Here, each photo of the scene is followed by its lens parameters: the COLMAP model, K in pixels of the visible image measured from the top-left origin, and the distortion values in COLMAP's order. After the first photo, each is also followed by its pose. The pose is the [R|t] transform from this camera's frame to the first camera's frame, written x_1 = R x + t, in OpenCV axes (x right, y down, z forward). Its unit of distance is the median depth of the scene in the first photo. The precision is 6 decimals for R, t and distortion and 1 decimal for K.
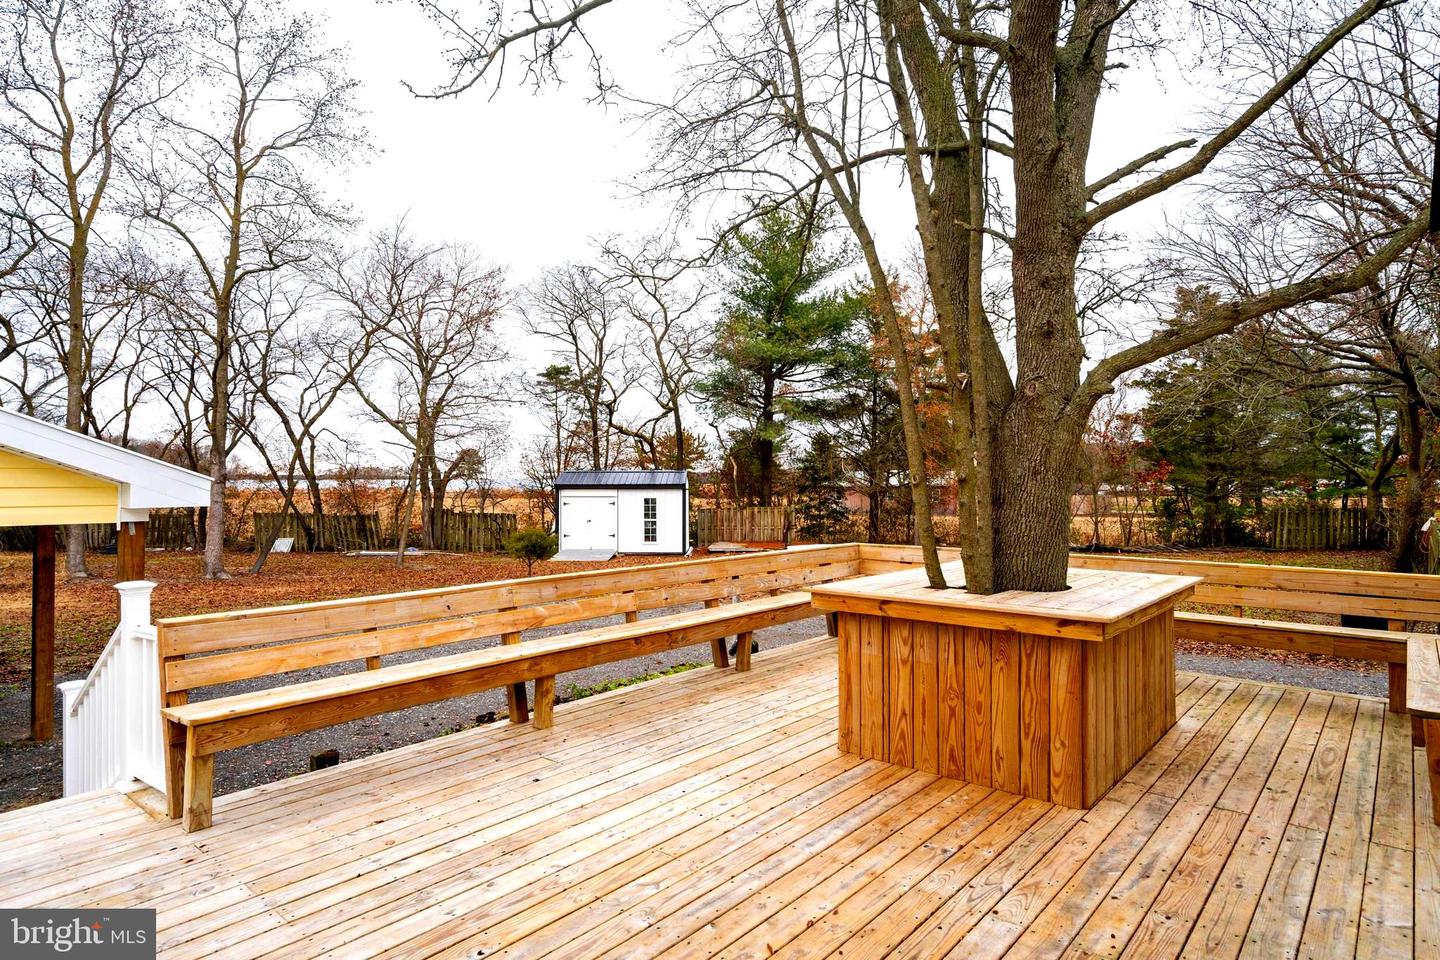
lens RADIAL K [[799.4, 0, 718.8], [0, 799.4, 481.8], [0, 0, 1]] dist [0.003835, 0.000351]
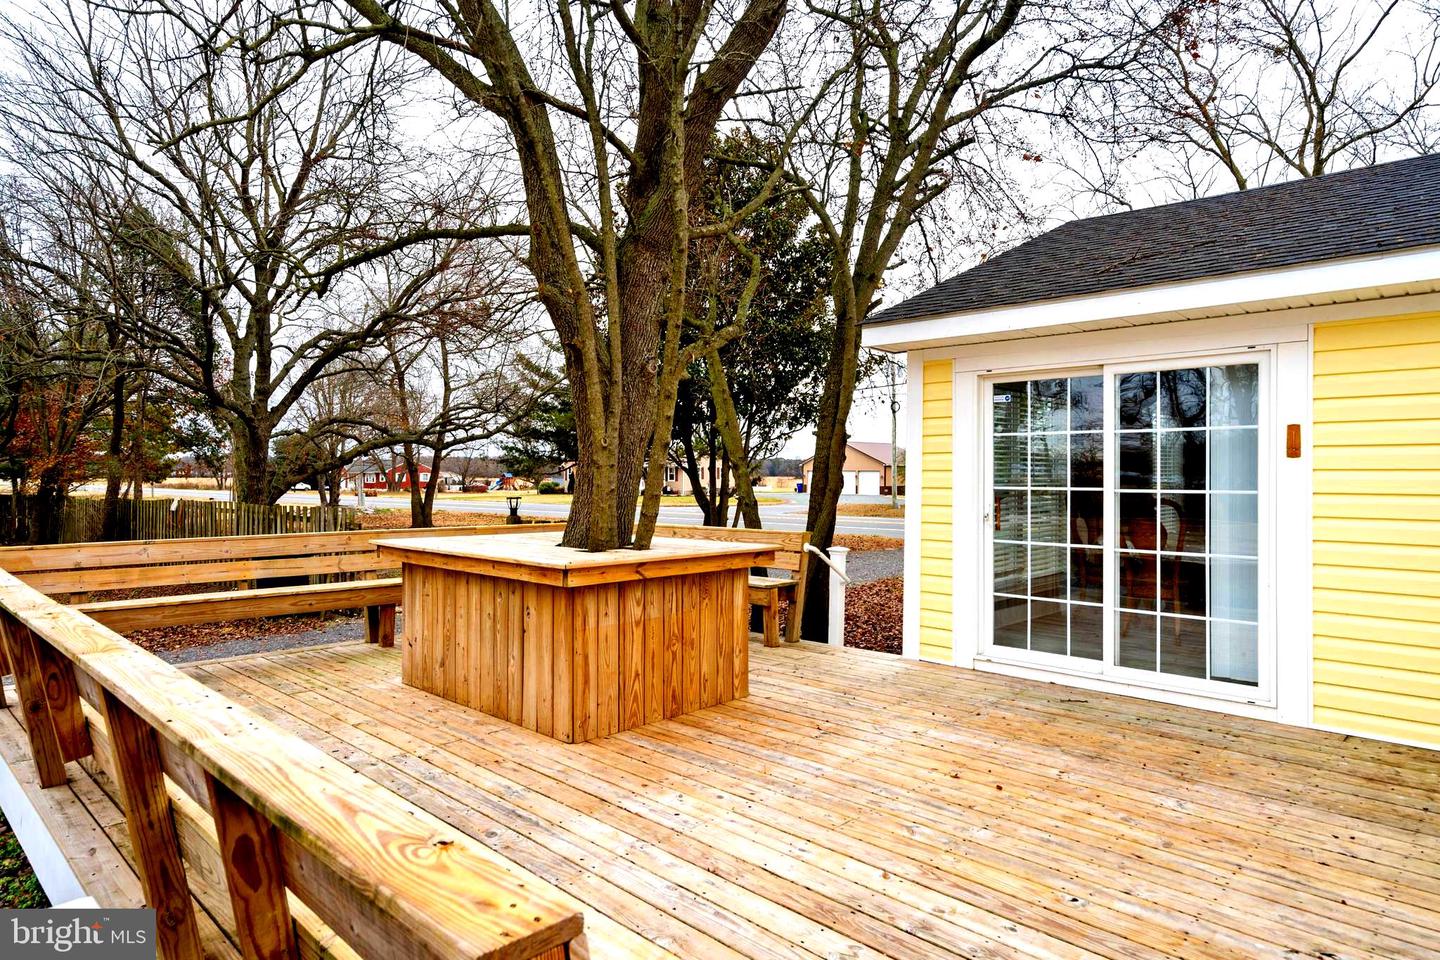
lens RADIAL K [[866.2, 0, 715.0], [0, 866.2, 477.6], [0, 0, 1]] dist [0.005418, 0.000165]
pose [[0.063054, -0.002222, 0.998008, -0.938346], [-0.006370, 0.999976, 0.002629, 0.043878], [-0.997990, -0.006523, 0.063039, 0.926676]]
